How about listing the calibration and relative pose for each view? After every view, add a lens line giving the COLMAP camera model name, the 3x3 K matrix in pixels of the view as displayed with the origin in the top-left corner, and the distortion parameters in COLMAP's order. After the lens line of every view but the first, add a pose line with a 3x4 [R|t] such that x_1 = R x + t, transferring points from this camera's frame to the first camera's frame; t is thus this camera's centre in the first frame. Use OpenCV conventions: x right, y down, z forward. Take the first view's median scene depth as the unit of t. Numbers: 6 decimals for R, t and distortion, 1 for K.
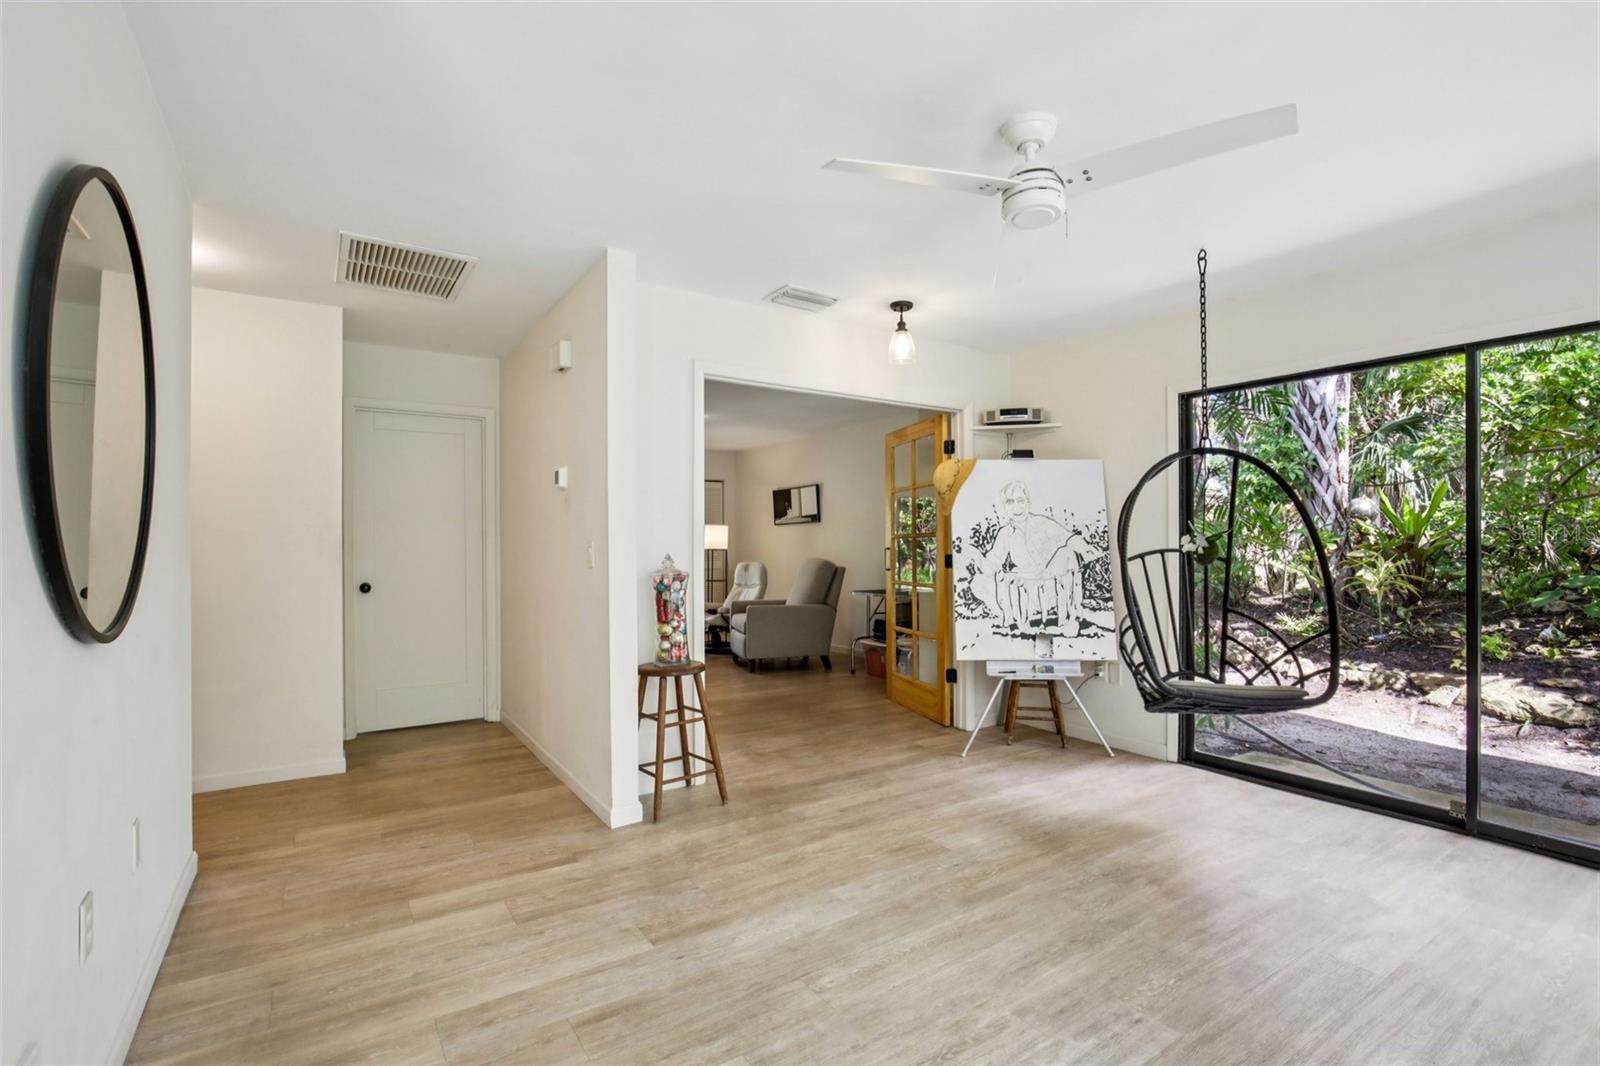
lens RADIAL K [[730.2, 0, 790.8], [0, 730.2, 544.3], [0, 0, 1]] dist [-0.021433, 0.000387]
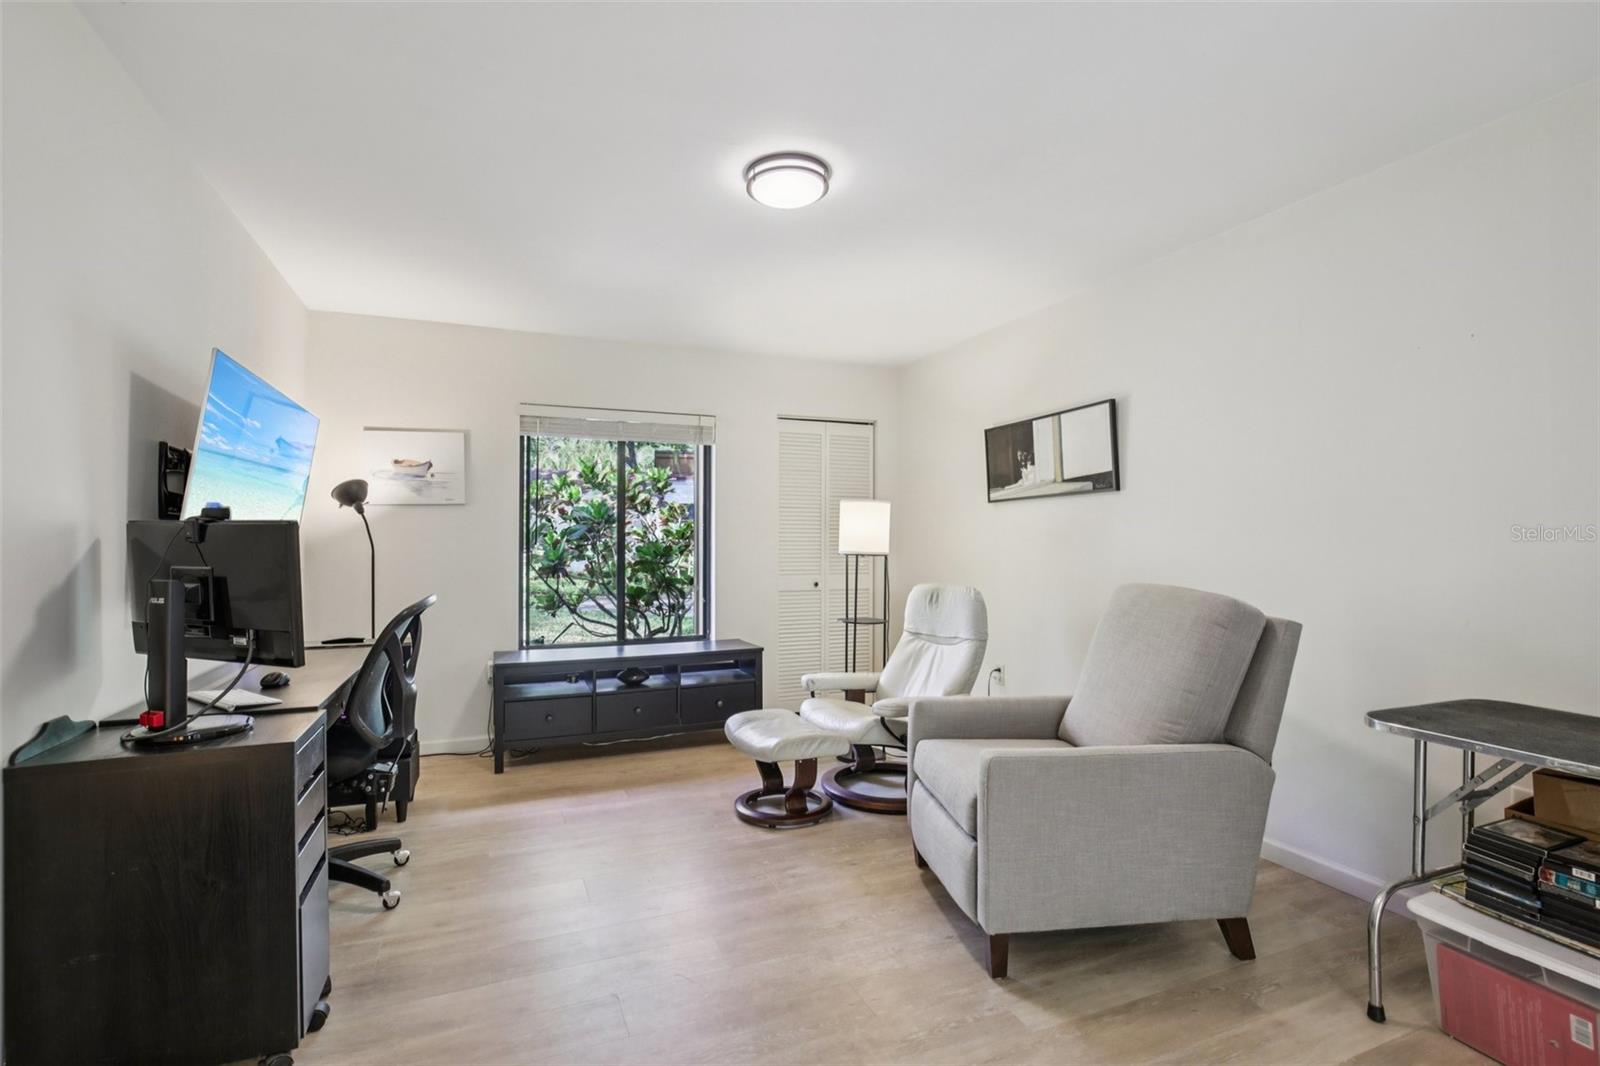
lens RADIAL K [[725.1, 0, 795.1], [0, 725.1, 548.9], [0, 0, 1]] dist [-0.019656, 0.000271]
pose [[0.984485, 0.011410, -0.175096, -0.133523], [-0.010241, 0.999919, 0.007583, 0.002511], [0.175168, -0.005672, 0.984522, 1.111405]]
